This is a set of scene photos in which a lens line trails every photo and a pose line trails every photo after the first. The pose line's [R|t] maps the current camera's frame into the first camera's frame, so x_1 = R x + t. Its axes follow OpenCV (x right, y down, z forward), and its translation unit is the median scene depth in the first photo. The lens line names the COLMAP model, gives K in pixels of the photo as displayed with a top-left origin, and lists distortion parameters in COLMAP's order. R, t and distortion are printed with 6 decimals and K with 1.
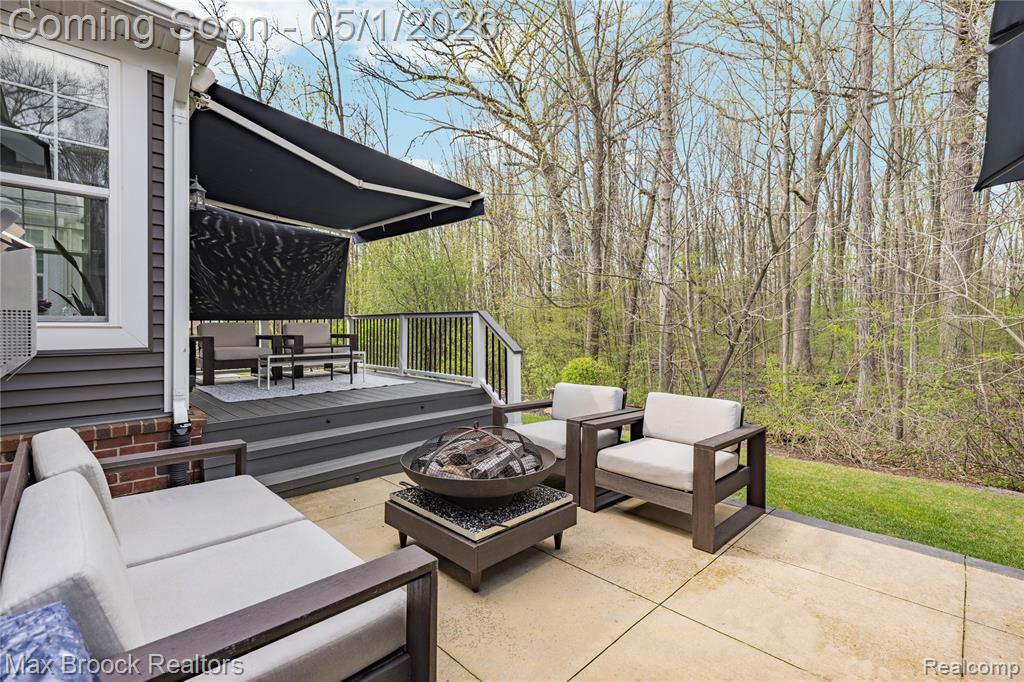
lens RADIAL K [[460.1, 0, 510.7], [0, 460.1, 333.8], [0, 0, 1]] dist [0.010912, -0.000547]
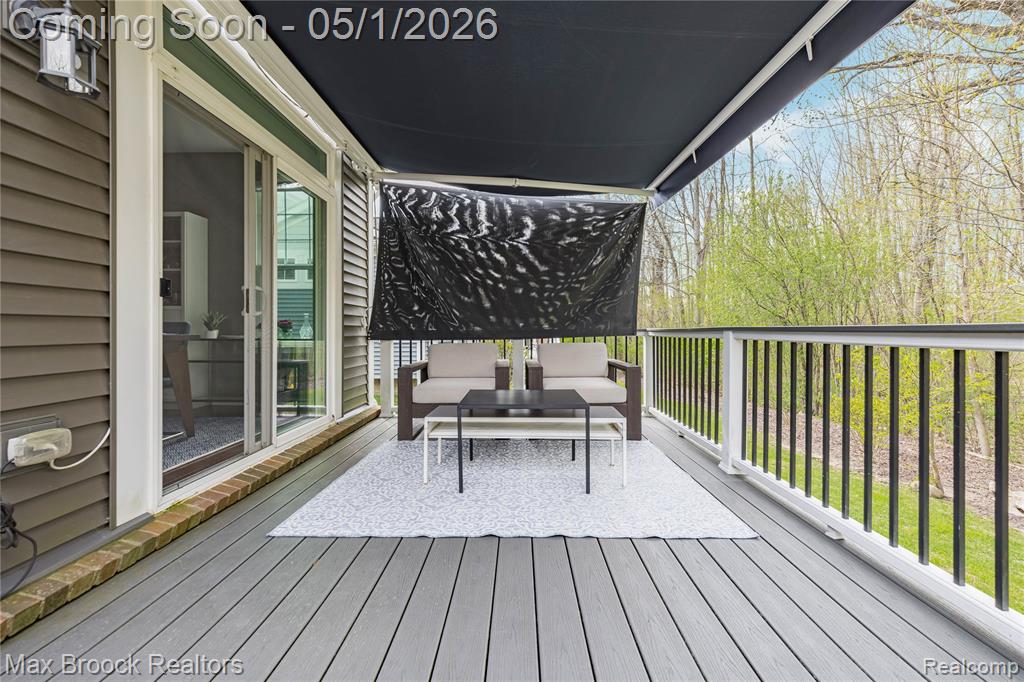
lens RADIAL K [[417.1, 0, 509.0], [0, 417.1, 335.6], [0, 0, 1]] dist [0.015393, -0.000021]
pose [[0.696468, 0.002618, -0.717583, -0.107317], [-0.009849, 0.999934, -0.005911, -0.037364], [0.717520, 0.011184, 0.696448, 0.669587]]
